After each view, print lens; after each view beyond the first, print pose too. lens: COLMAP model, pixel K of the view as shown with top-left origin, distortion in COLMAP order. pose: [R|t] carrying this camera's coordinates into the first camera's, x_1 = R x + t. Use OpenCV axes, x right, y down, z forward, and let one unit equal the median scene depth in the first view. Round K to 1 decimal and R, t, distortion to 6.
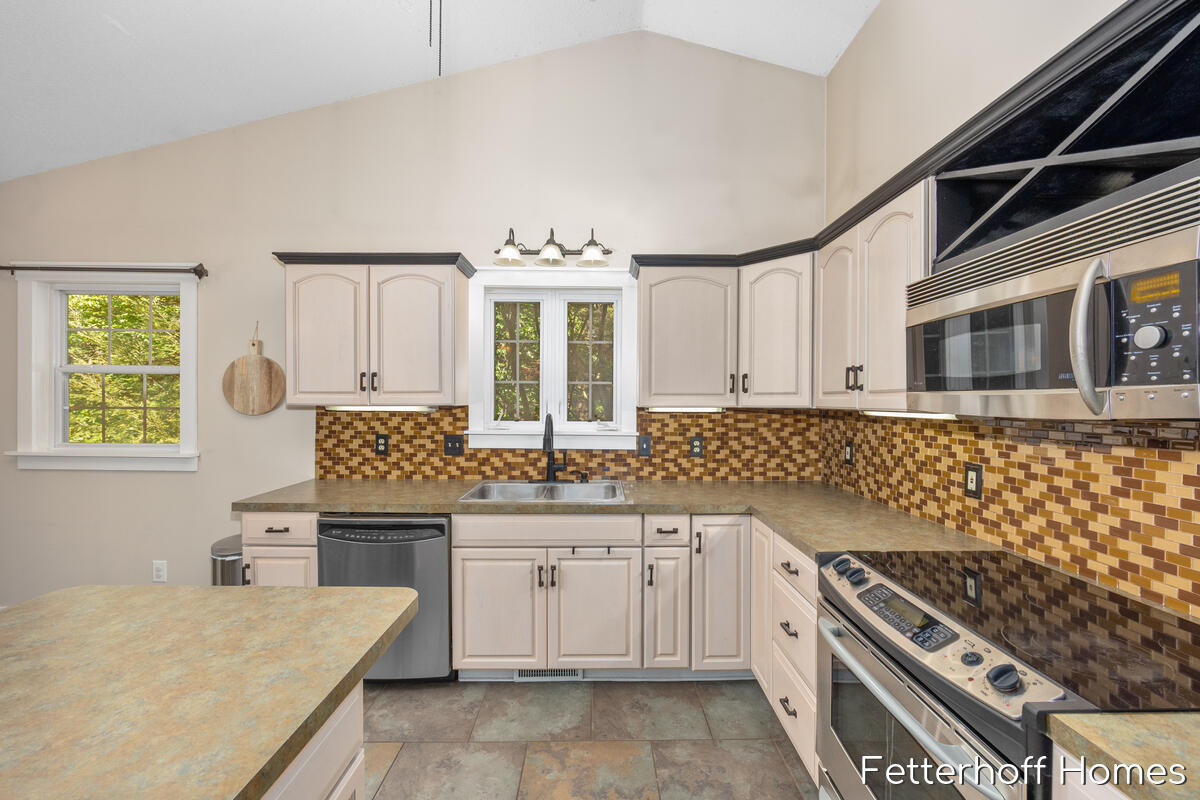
lens RADIAL K [[477.5, 0, 601.4], [0, 477.5, 406.2], [0, 0, 1]] dist [-0.002902, 0.000050]
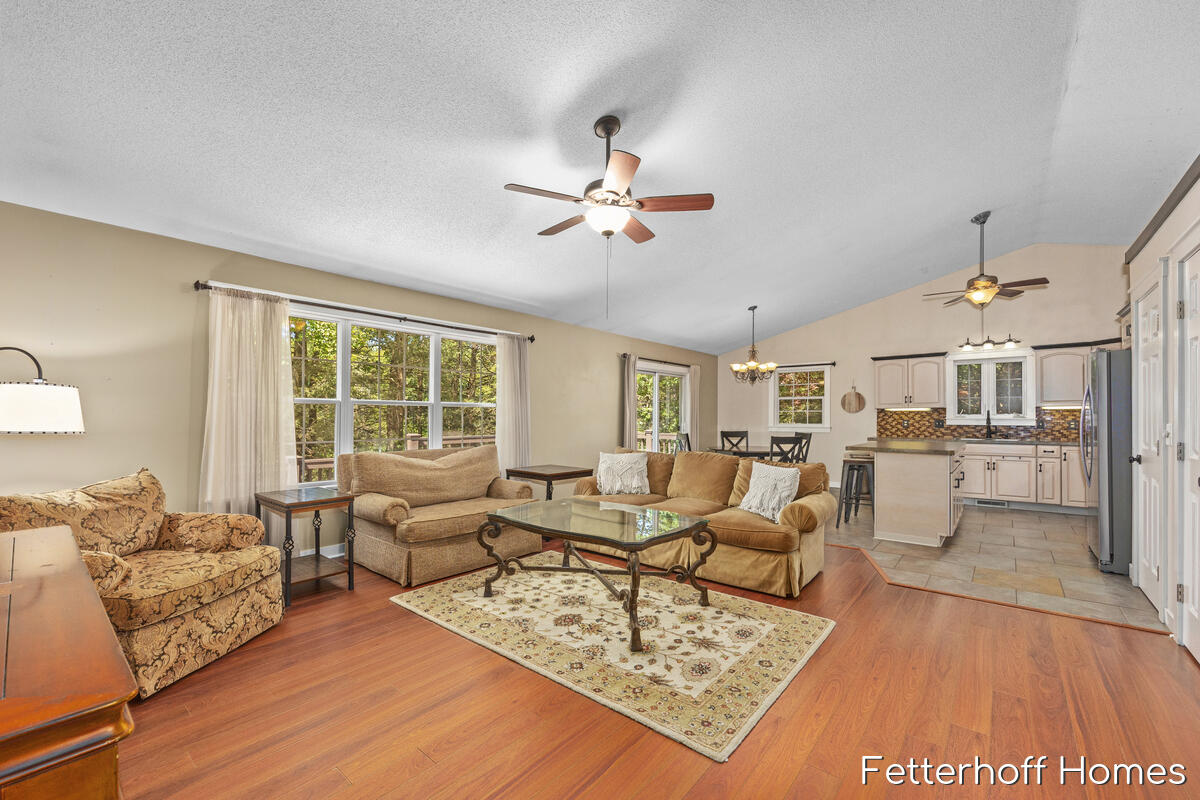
lens RADIAL K [[487.0, 0, 599.5], [0, 487.0, 416.1], [0, 0, 1]] dist [0.001134, 0.000094]
pose [[0.762633, -0.007772, -0.646785, -0.010712], [-0.005881, 0.999803, -0.018948, 0.100994], [0.646805, 0.018254, 0.762437, -2.147440]]
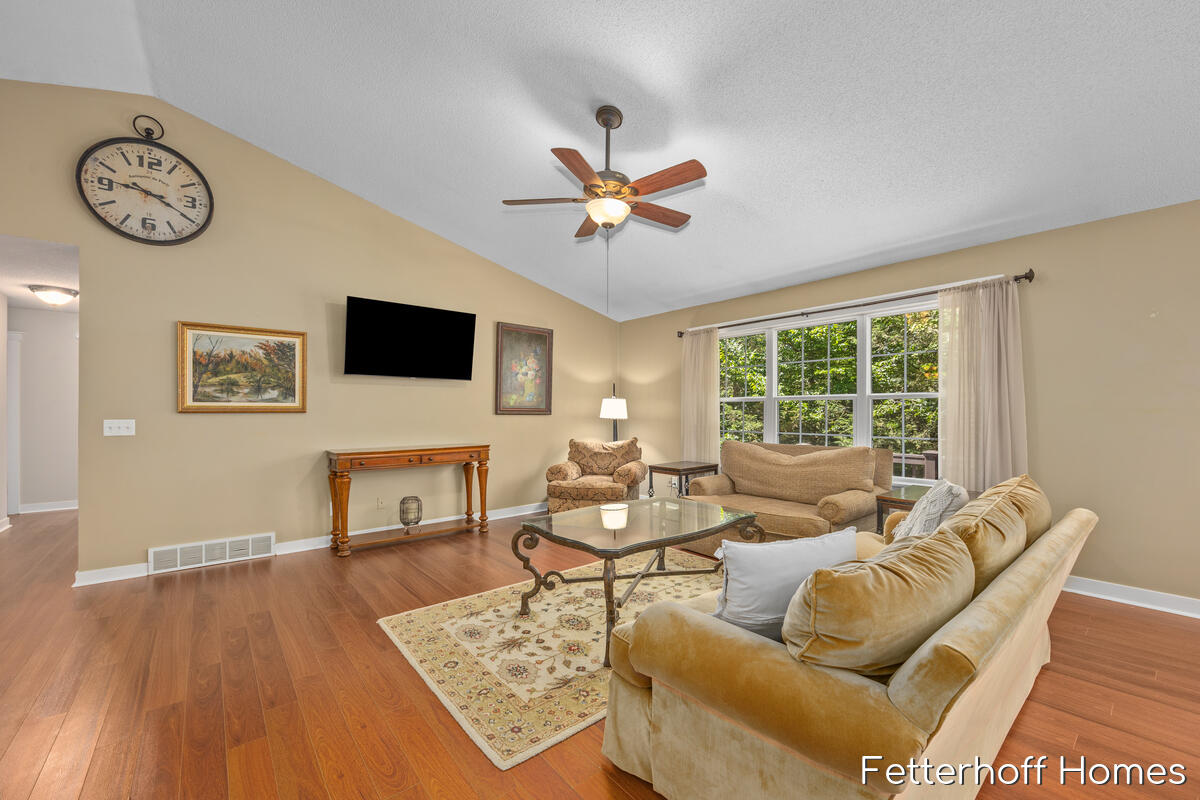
lens RADIAL K [[477.5, 0, 601.4], [0, 477.5, 406.2], [0, 0, 1]] dist [-0.002902, 0.000050]
pose [[-0.774459, -0.010777, -0.632533, -0.042903], [-0.013788, 0.999905, -0.000155, -0.005563], [0.632474, 0.008601, -0.774534, 3.297880]]
